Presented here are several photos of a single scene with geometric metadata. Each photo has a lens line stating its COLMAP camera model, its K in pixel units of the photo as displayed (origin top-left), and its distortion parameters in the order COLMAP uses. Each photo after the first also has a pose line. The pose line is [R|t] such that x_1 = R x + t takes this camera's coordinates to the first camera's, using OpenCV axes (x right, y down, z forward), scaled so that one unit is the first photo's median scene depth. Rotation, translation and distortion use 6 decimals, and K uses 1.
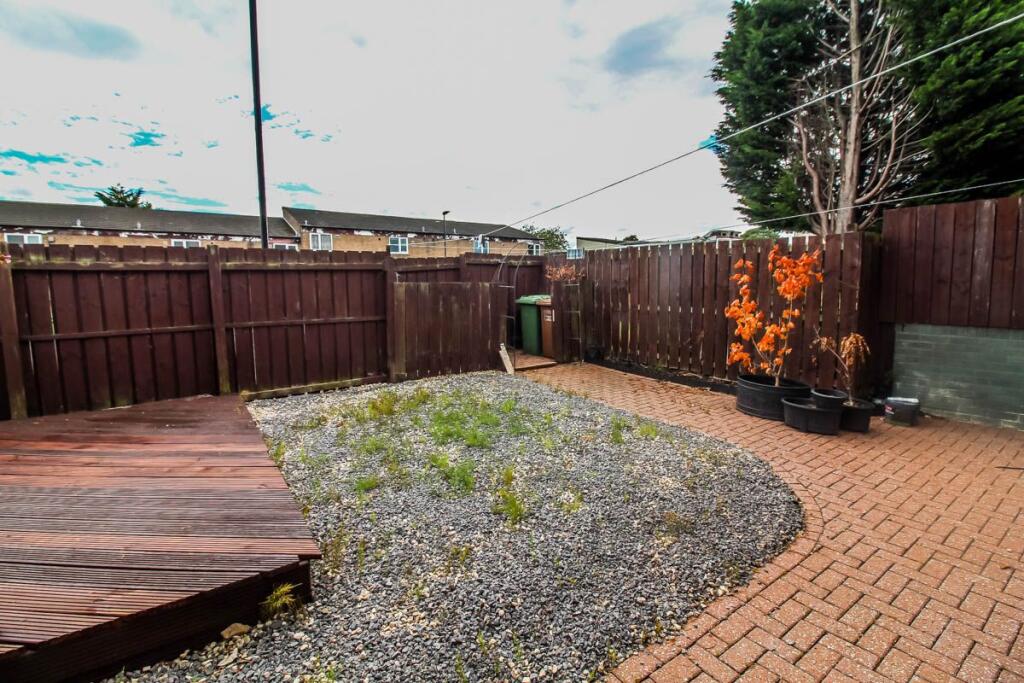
lens RADIAL K [[485.0, 0, 507.7], [0, 485.0, 331.5], [0, 0, 1]] dist [-0.003911, -0.000766]
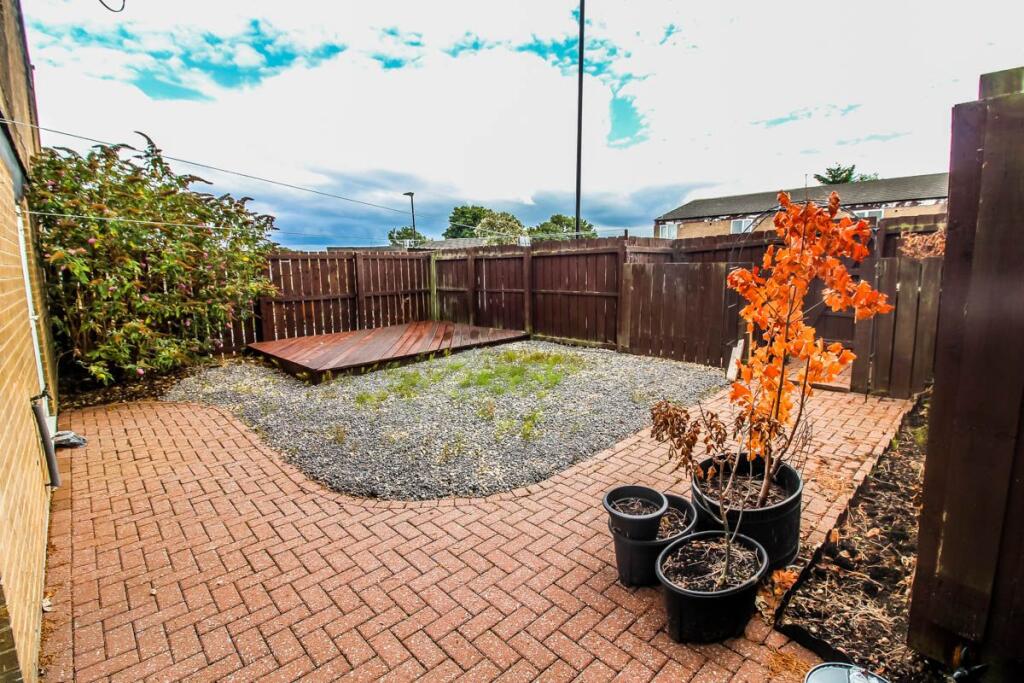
lens RADIAL K [[485.0, 0, 507.7], [0, 485.0, 331.5], [0, 0, 1]] dist [-0.003911, -0.000766]
pose [[0.122693, 0.144779, -0.981828, 0.808714], [-0.081019, 0.987461, 0.135485, -0.072658], [0.989132, 0.062923, 0.132884, 0.573438]]
